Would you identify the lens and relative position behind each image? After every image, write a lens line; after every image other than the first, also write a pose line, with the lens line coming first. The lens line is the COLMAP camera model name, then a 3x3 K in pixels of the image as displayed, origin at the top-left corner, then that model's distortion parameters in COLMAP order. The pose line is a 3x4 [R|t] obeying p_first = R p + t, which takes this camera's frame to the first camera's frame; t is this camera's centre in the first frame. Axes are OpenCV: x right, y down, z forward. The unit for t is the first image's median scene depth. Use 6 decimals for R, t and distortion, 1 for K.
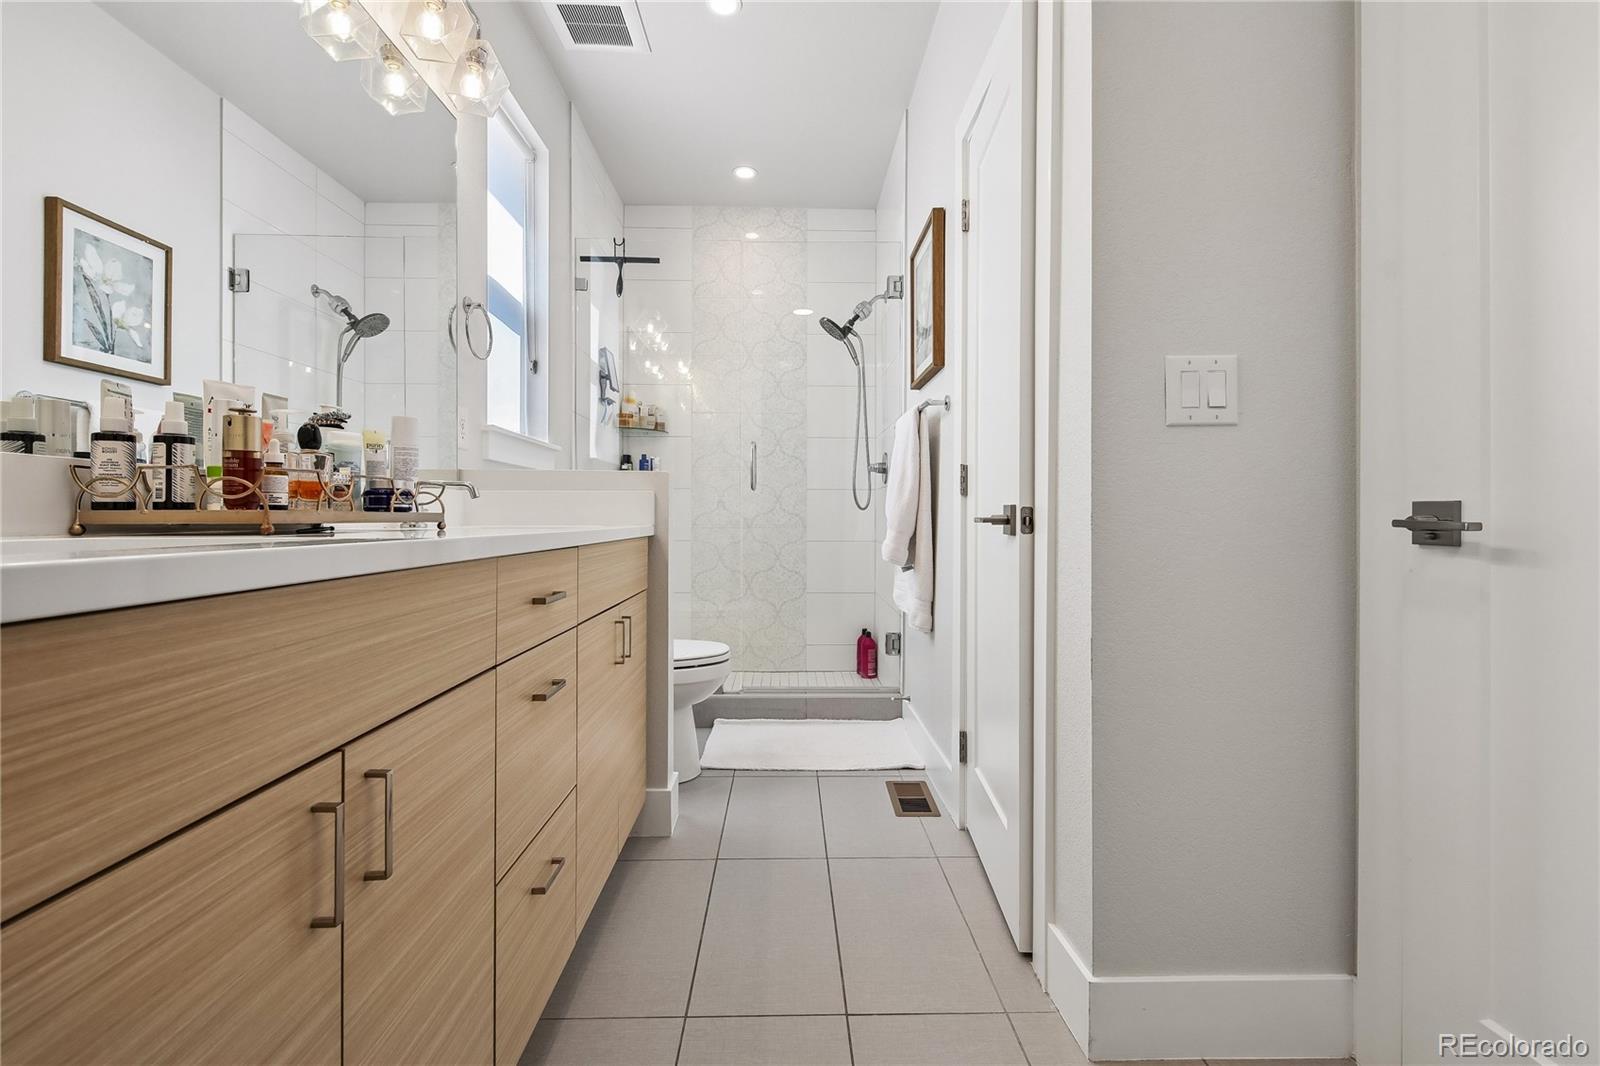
lens RADIAL K [[686.3, 0, 807.2], [0, 686.3, 518.4], [0, 0, 1]] dist [0.032661, -0.017029]
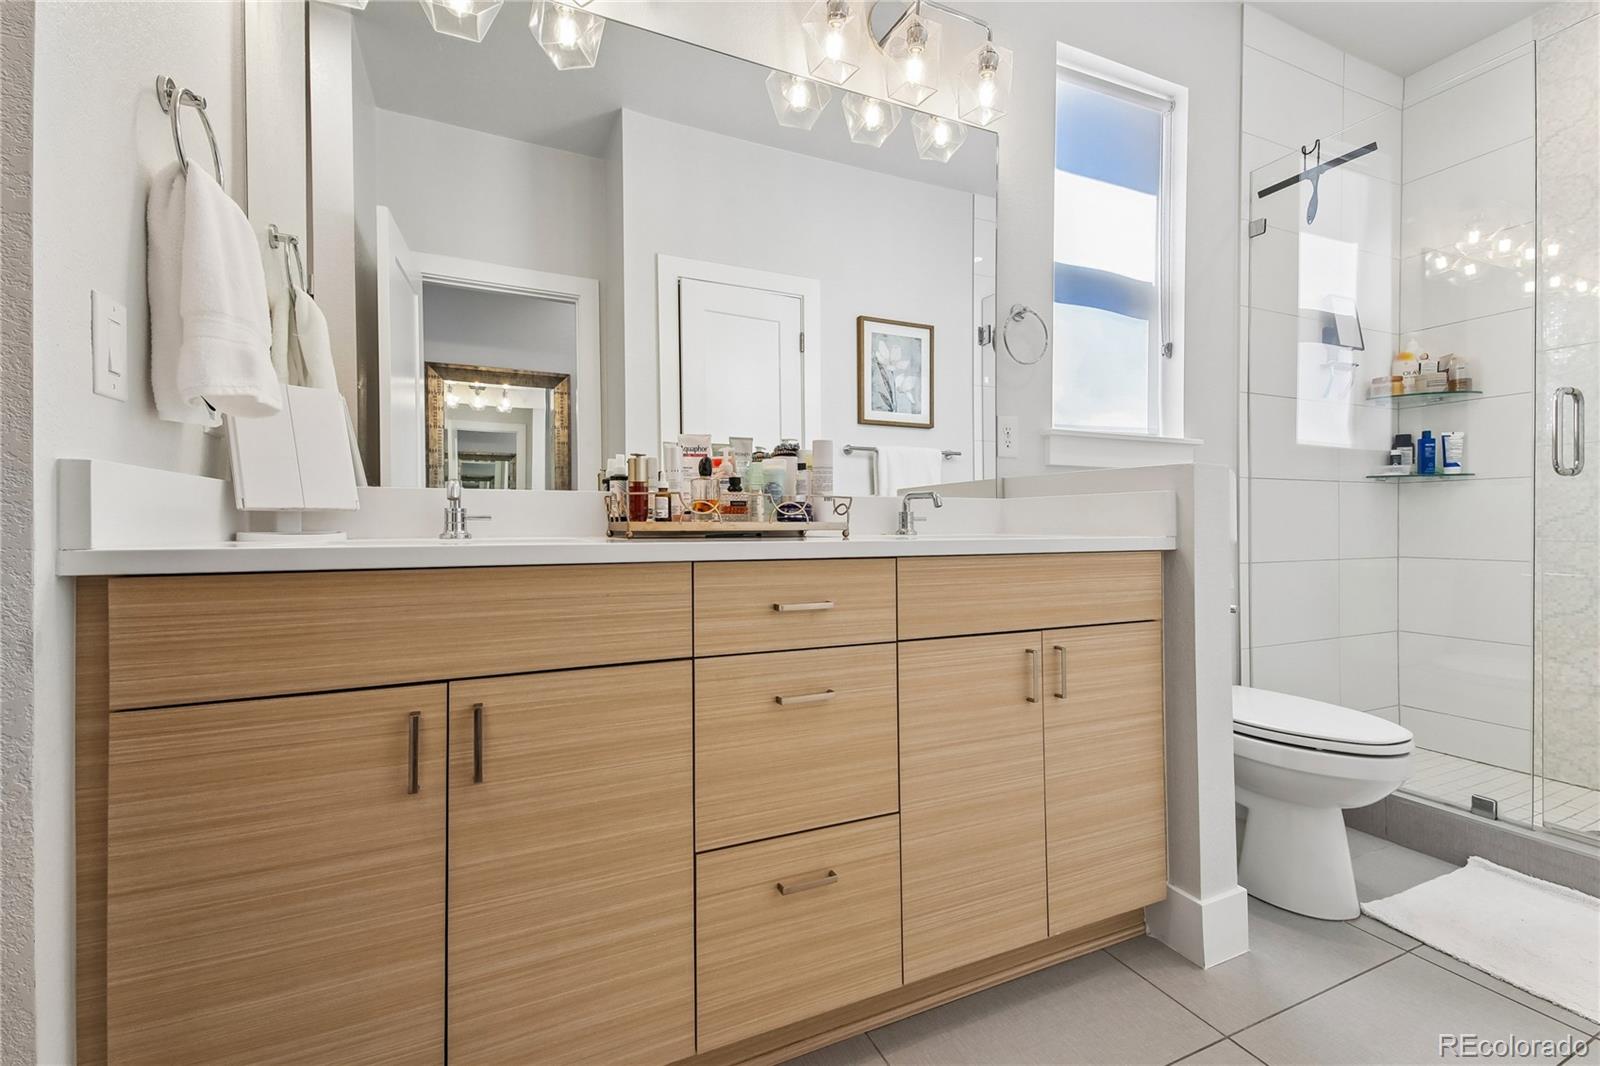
lens RADIAL K [[709.9, 0, 861.1], [0, 709.9, 524.7], [0, 0, 1]] dist [0.058436, -0.030142]
pose [[0.410360, -0.001620, -0.911922, 0.325572], [0.001424, 0.999998, -0.001135, -0.001523], [0.911922, -0.000833, 0.410362, 0.340687]]
